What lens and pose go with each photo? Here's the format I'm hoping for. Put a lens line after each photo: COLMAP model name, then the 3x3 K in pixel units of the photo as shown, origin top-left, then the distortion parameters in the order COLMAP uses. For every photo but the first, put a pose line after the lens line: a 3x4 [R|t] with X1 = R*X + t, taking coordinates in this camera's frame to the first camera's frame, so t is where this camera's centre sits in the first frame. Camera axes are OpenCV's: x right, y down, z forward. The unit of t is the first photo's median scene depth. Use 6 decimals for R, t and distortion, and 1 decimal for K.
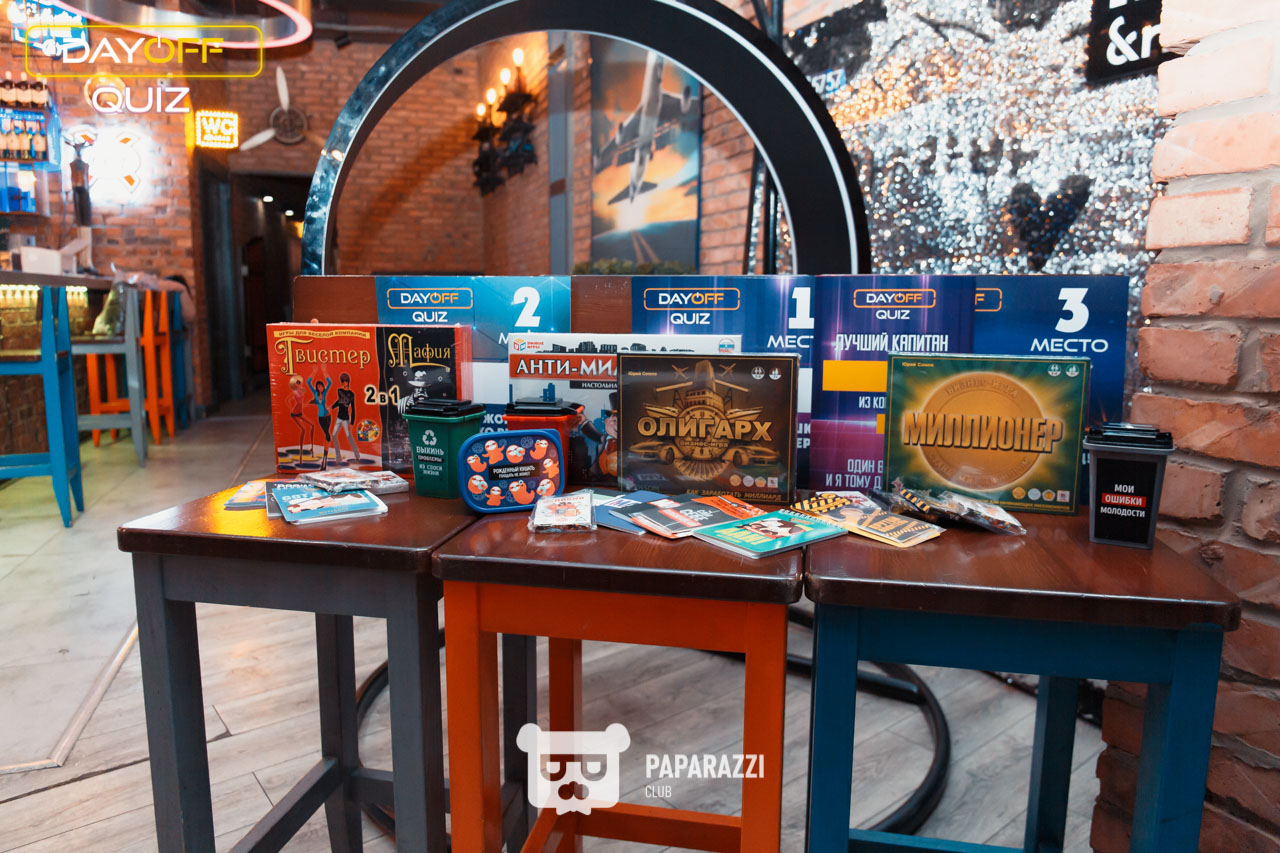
lens RADIAL K [[844.1, 0, 642.2], [0, 844.1, 422.8], [0, 0, 1]] dist [-0.009742, -0.012033]
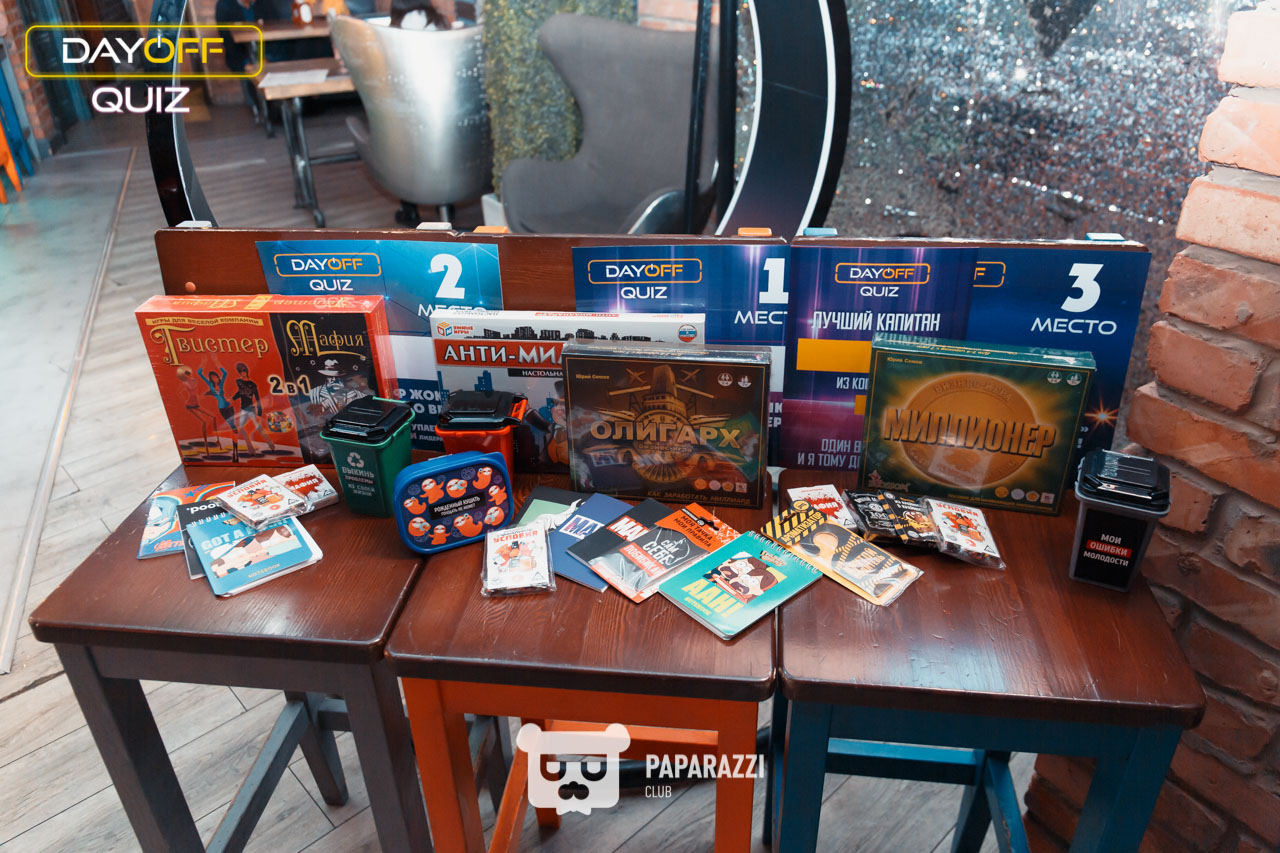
lens RADIAL K [[929.8, 0, 641.0], [0, 929.8, 424.8], [0, 0, 1]] dist [-0.025827, 0.009657]
pose [[0.996948, -0.058715, 0.051449, -0.001956], [0.036762, 0.934484, 0.354103, -0.347592], [-0.068870, -0.351131, 0.933790, 0.085382]]
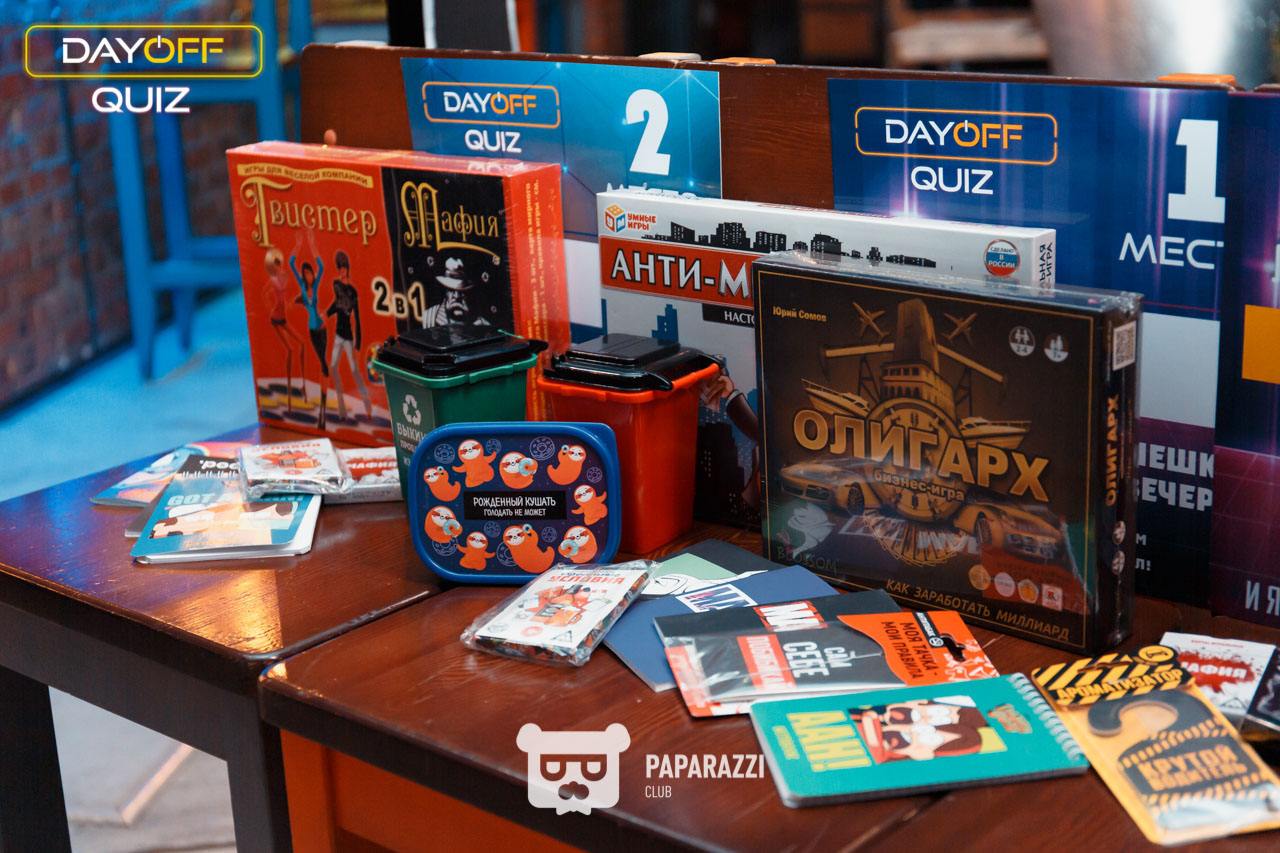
lens RADIAL K [[1913.9, 0, 634.4], [0, 1913.9, 427.4], [0, 0, 1]] dist [-0.038973, 0.000000]
pose [[0.864177, 0.102123, -0.492717, 0.427718], [-0.027283, 0.987258, 0.156772, -0.154595], [0.502448, -0.122036, 0.855952, 0.083167]]
